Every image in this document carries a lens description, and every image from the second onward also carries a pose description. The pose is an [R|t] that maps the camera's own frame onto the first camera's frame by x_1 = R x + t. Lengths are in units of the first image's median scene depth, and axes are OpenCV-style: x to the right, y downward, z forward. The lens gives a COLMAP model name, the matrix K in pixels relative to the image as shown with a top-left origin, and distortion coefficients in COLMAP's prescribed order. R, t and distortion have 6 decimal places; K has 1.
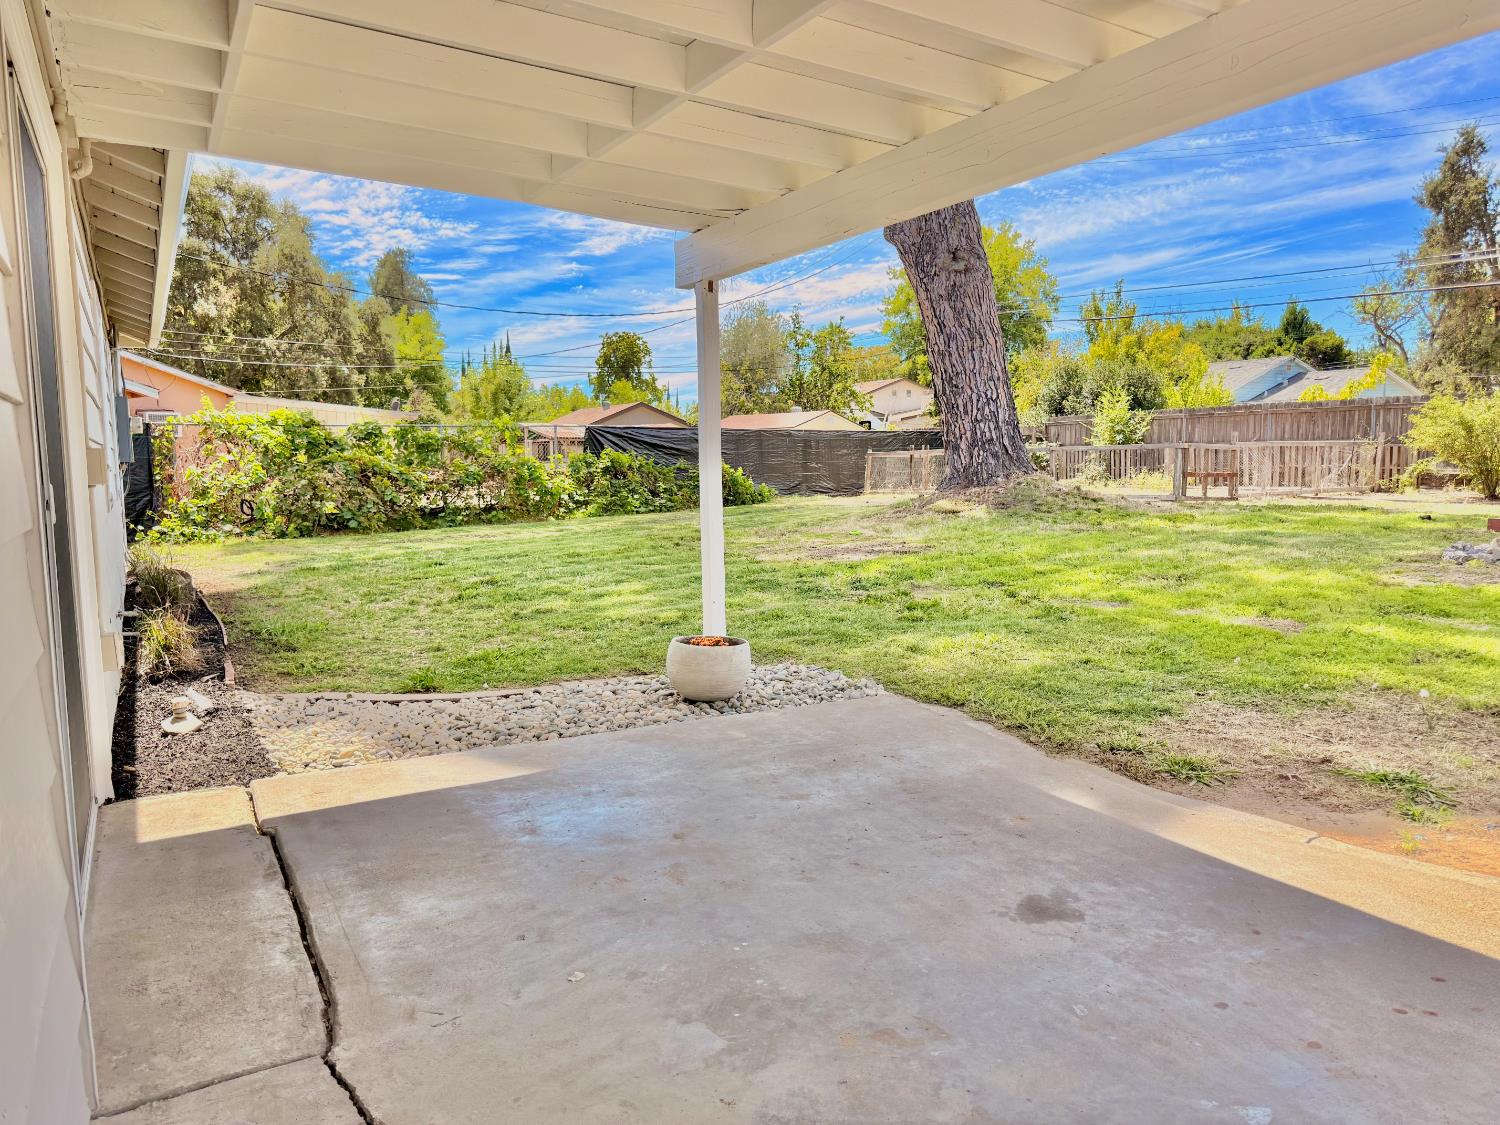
lens RADIAL K [[1068.1, 0, 749.4], [0, 1068.1, 557.3], [0, 0, 1]] dist [0.026033, -0.007577]
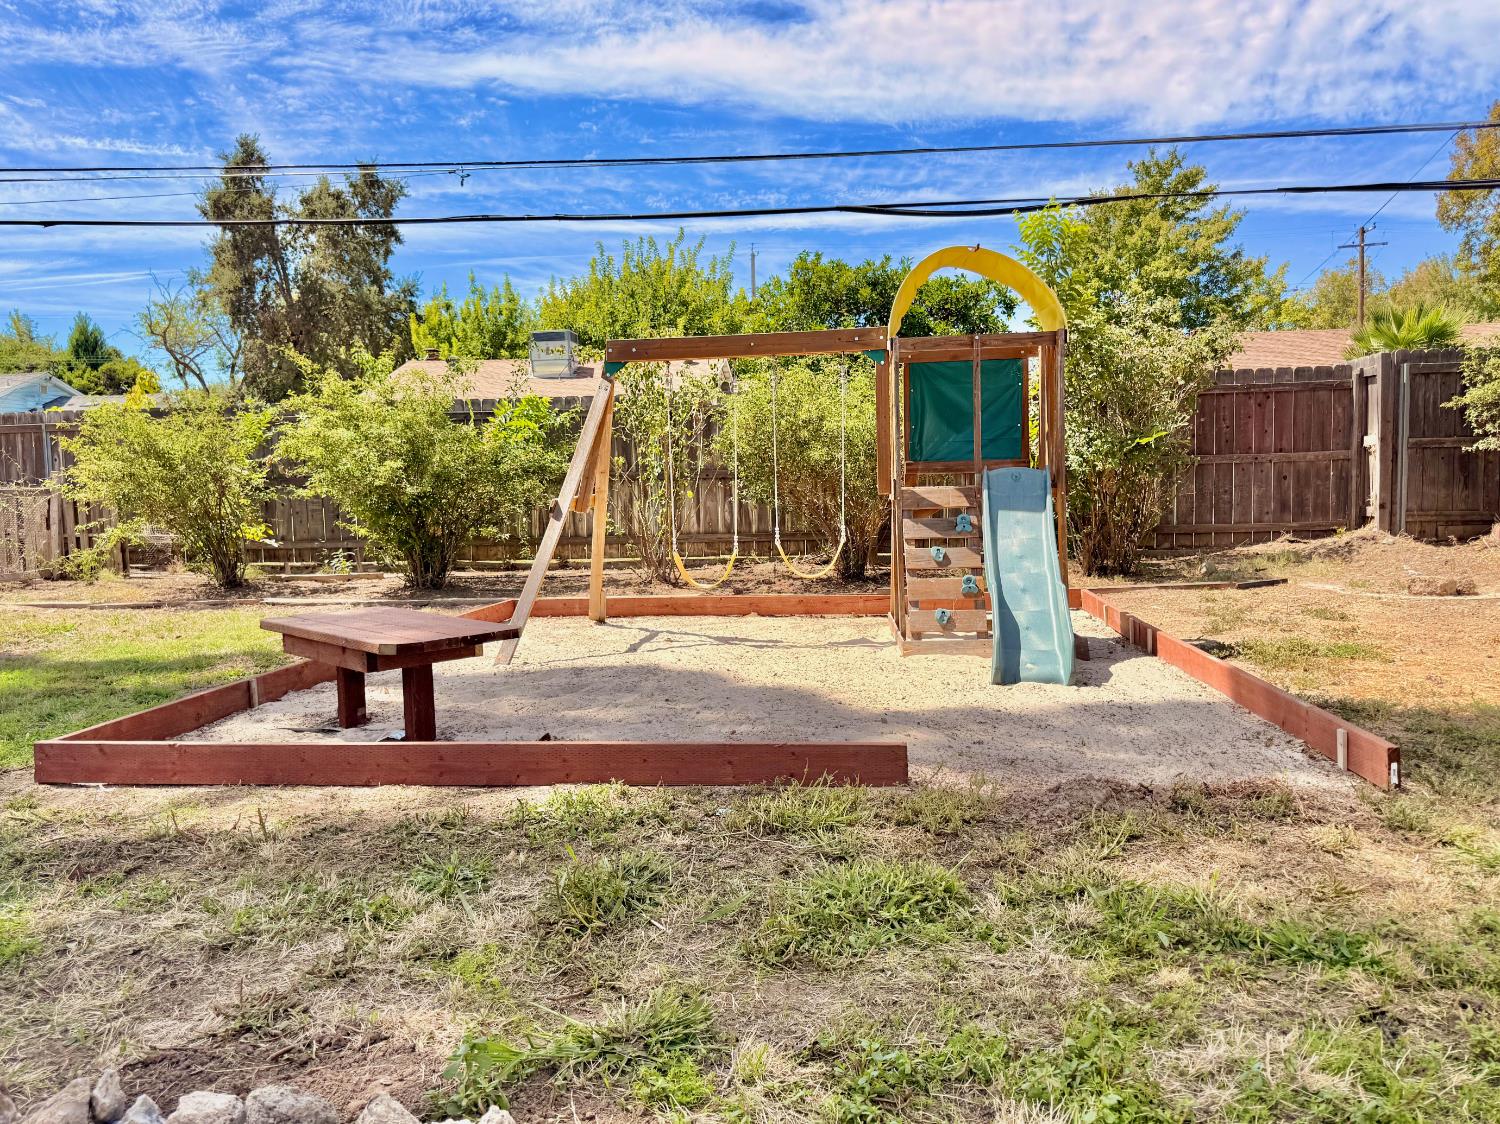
lens RADIAL K [[1068.1, 0, 750.6], [0, 1068.1, 559.3], [0, 0, 1]] dist [0.026033, -0.007577]
pose [[0.566339, -0.052195, 0.822518, 0.148885], [0.086895, 0.996212, 0.003387, -0.018823], [-0.819579, 0.069555, 0.568729, 0.176433]]
